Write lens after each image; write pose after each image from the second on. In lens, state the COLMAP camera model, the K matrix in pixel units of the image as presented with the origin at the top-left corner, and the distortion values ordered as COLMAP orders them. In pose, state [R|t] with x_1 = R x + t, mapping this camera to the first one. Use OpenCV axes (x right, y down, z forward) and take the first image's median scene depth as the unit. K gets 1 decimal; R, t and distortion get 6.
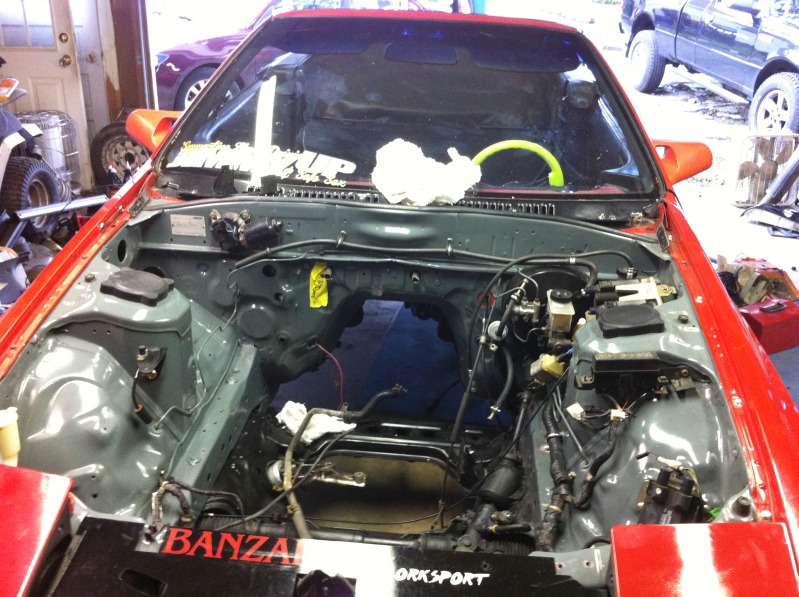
lens RADIAL K [[739.5, 0, 401.4], [0, 739.5, 281.3], [0, 0, 1]] dist [-0.010520, 0.000000]
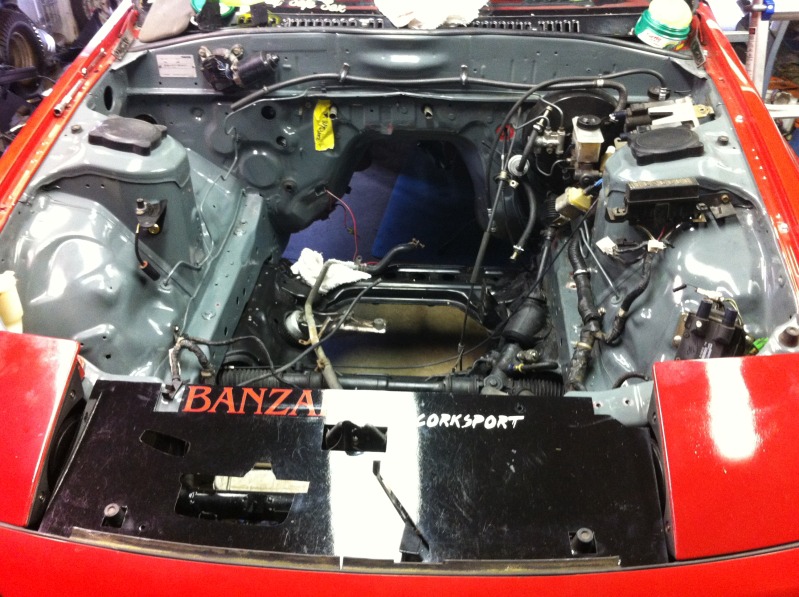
lens RADIAL K [[739.5, 0, 400.2], [0, 739.5, 287.5], [0, 0, 1]] dist [-0.010520, 0.000000]
pose [[0.998719, -0.047617, -0.017130, -0.010829], [0.050175, 0.975788, 0.212885, 0.012451], [0.006579, -0.213472, 0.976927, 0.058483]]
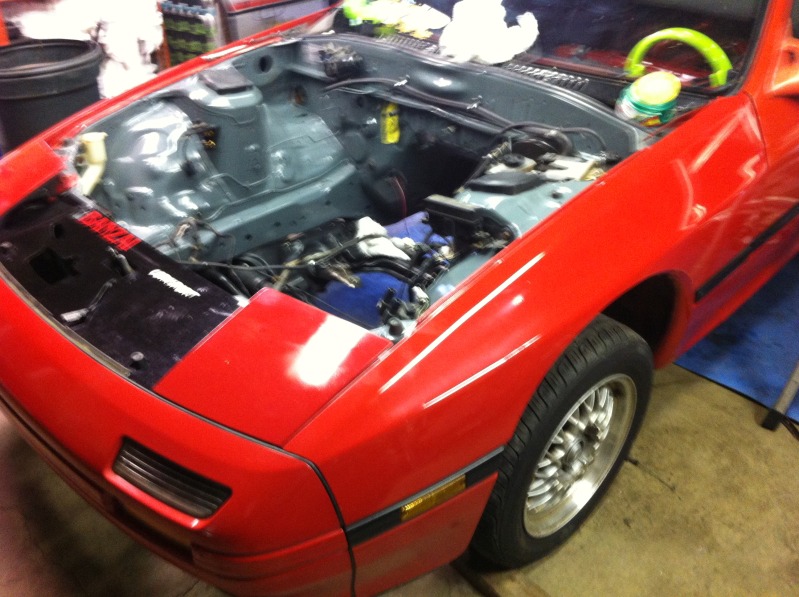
lens RADIAL K [[739.5, 0, 402.7], [0, 739.5, 301.0], [0, 0, 1]] dist [-0.010520, 0.000000]
pose [[0.776130, 0.312842, -0.547497, 0.710202], [-0.227544, 0.948700, 0.219526, 0.014857], [0.588087, -0.045801, 0.807500, 0.076866]]
